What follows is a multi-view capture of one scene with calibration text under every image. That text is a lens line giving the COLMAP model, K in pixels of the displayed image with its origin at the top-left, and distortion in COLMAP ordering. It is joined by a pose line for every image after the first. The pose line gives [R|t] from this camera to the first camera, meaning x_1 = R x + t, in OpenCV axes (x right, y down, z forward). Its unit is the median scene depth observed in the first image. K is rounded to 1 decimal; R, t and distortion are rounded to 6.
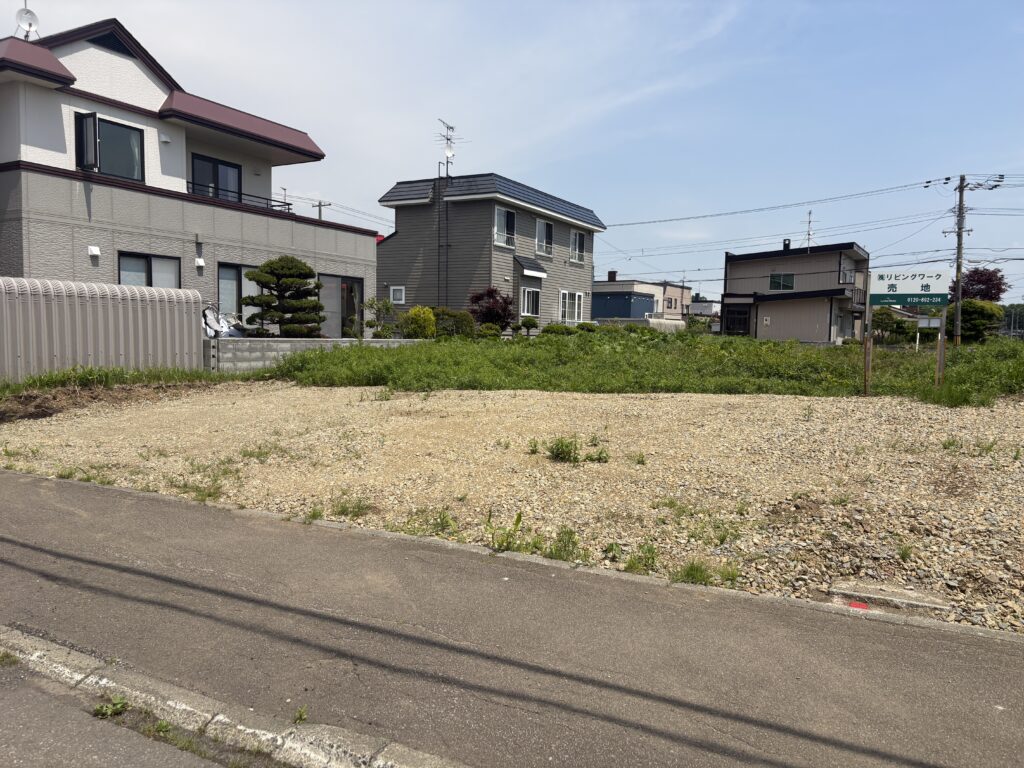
lens RADIAL K [[771.1, 0, 505.7], [0, 771.1, 388.1], [0, 0, 1]] dist [0.066148, -0.070560]
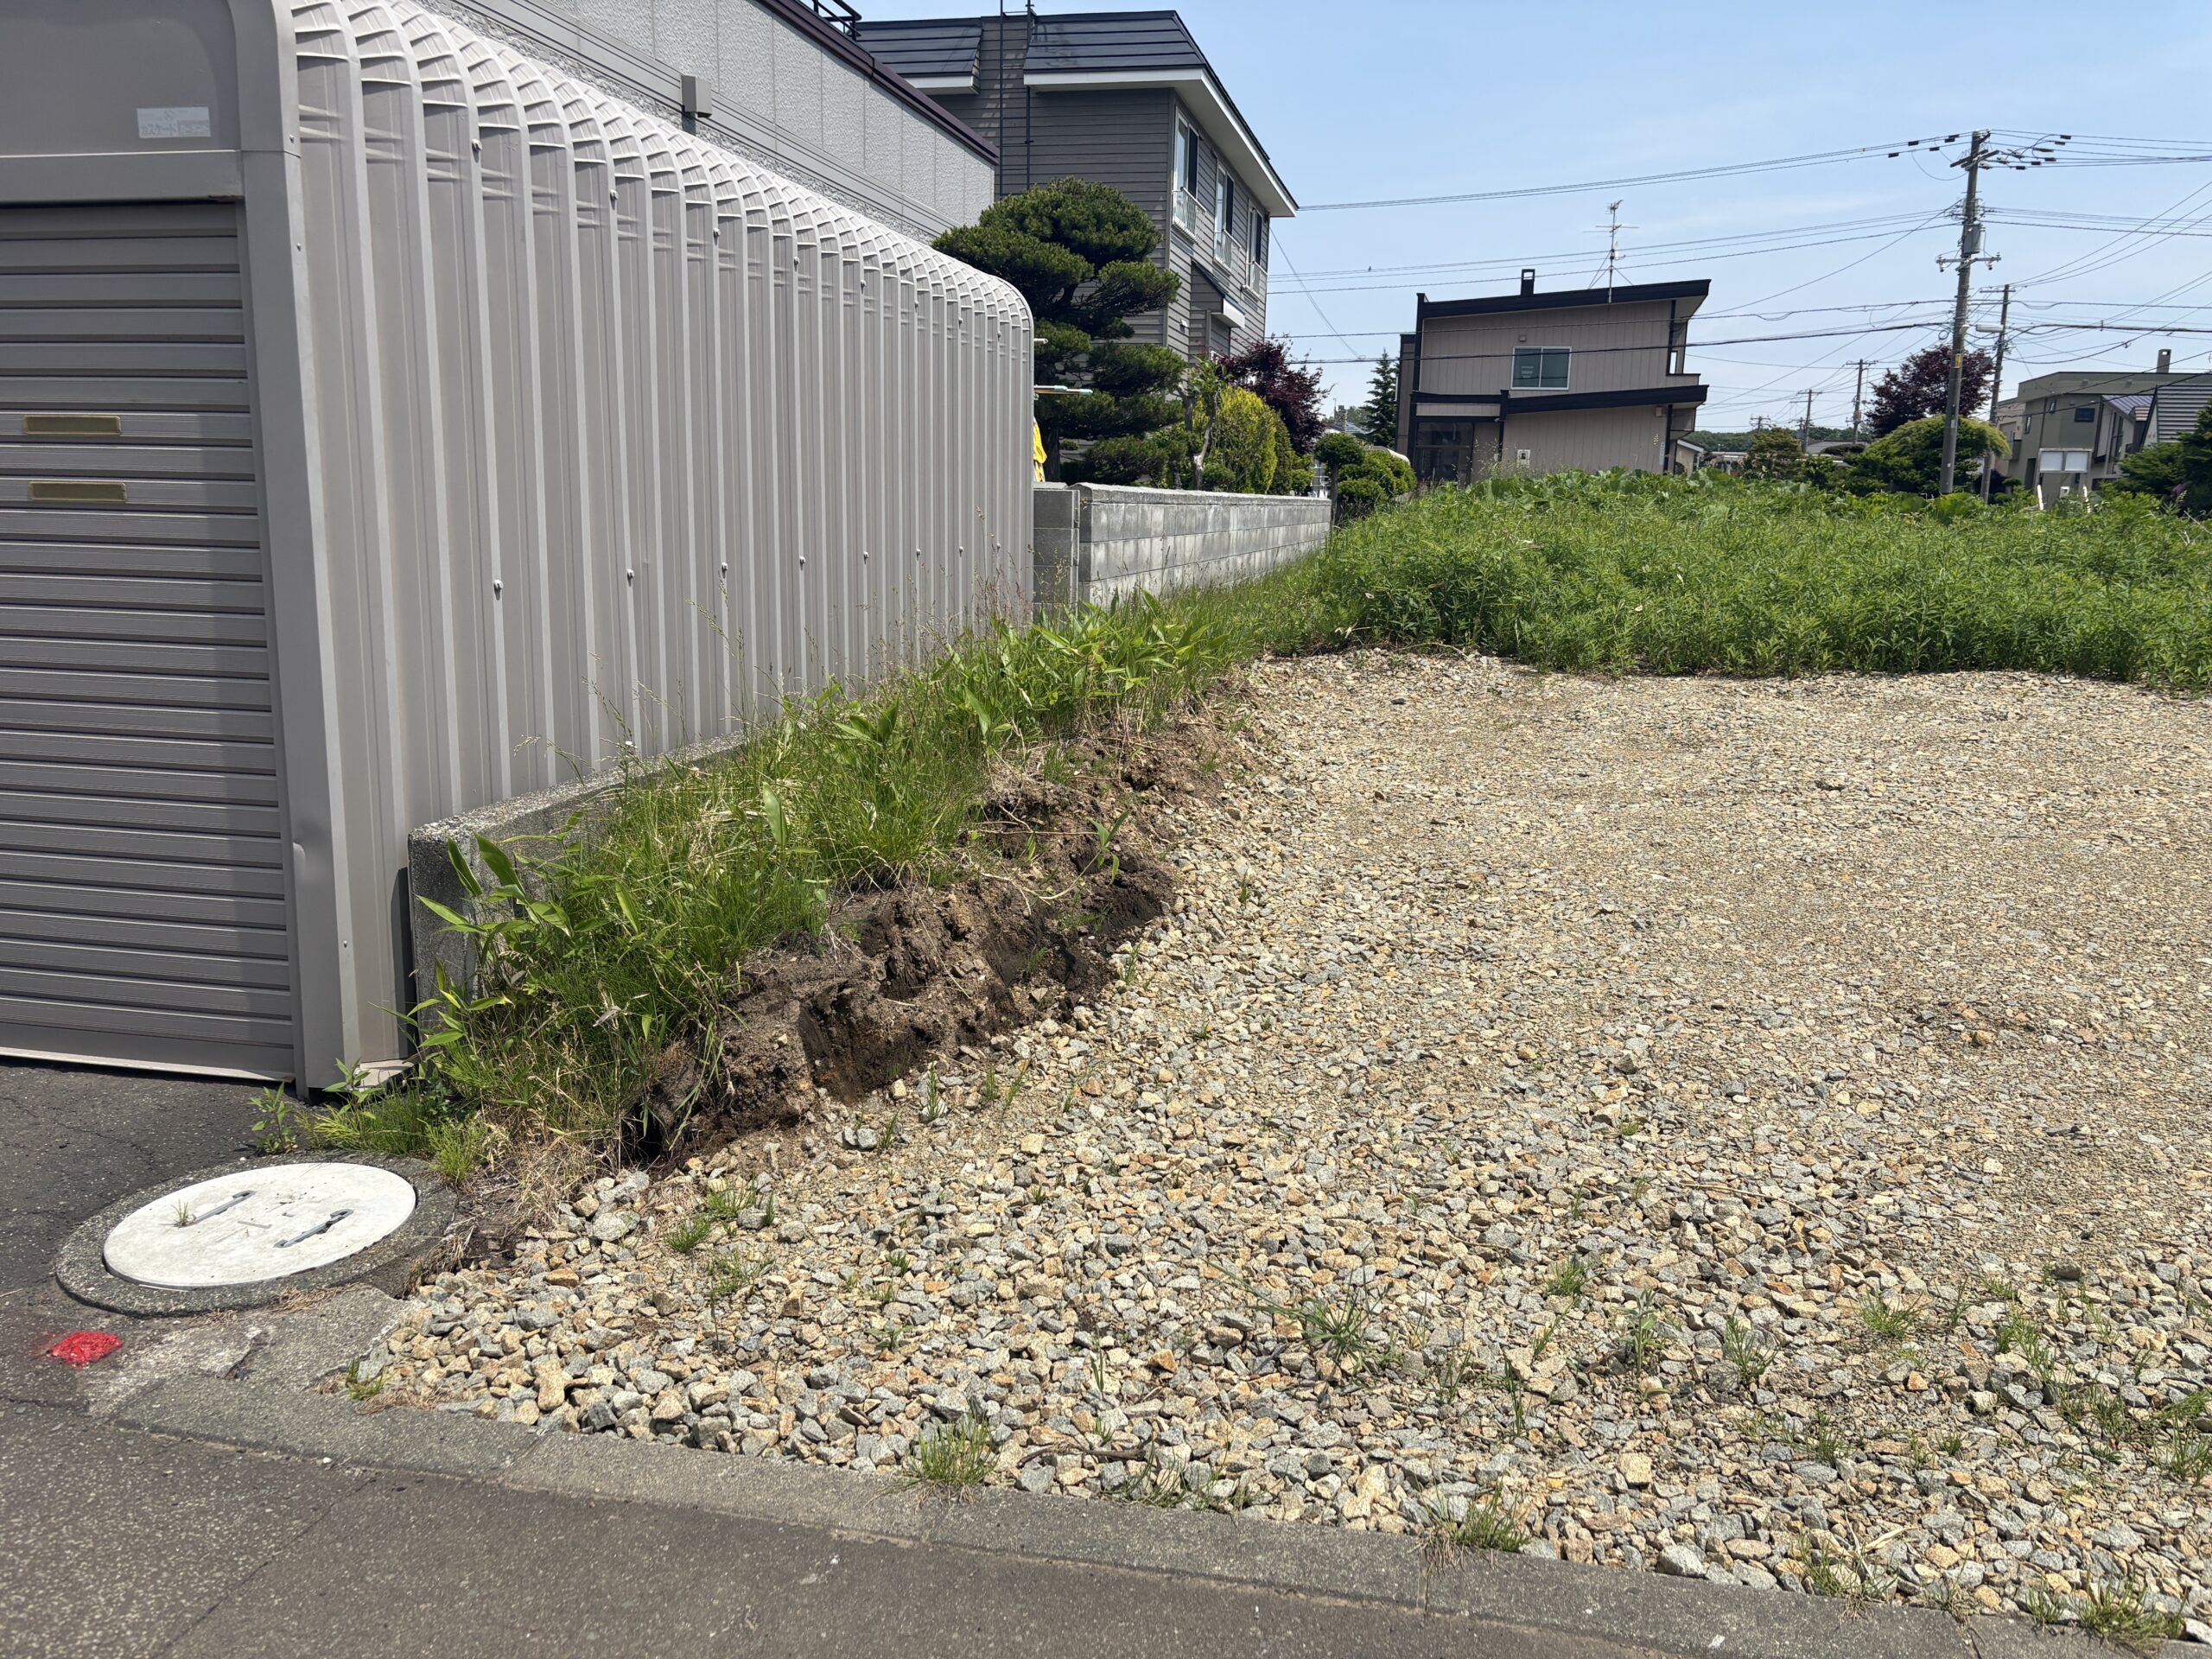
lens RADIAL K [[1665.7, 0, 1110.0], [0, 1665.7, 797.3], [0, 0, 1]] dist [0.066148, -0.070560]
pose [[0.959285, -0.046110, 0.278650, -0.425717], [0.014836, 0.993448, 0.113317, -0.020218], [-0.282050, -0.104570, 0.953684, 0.393905]]
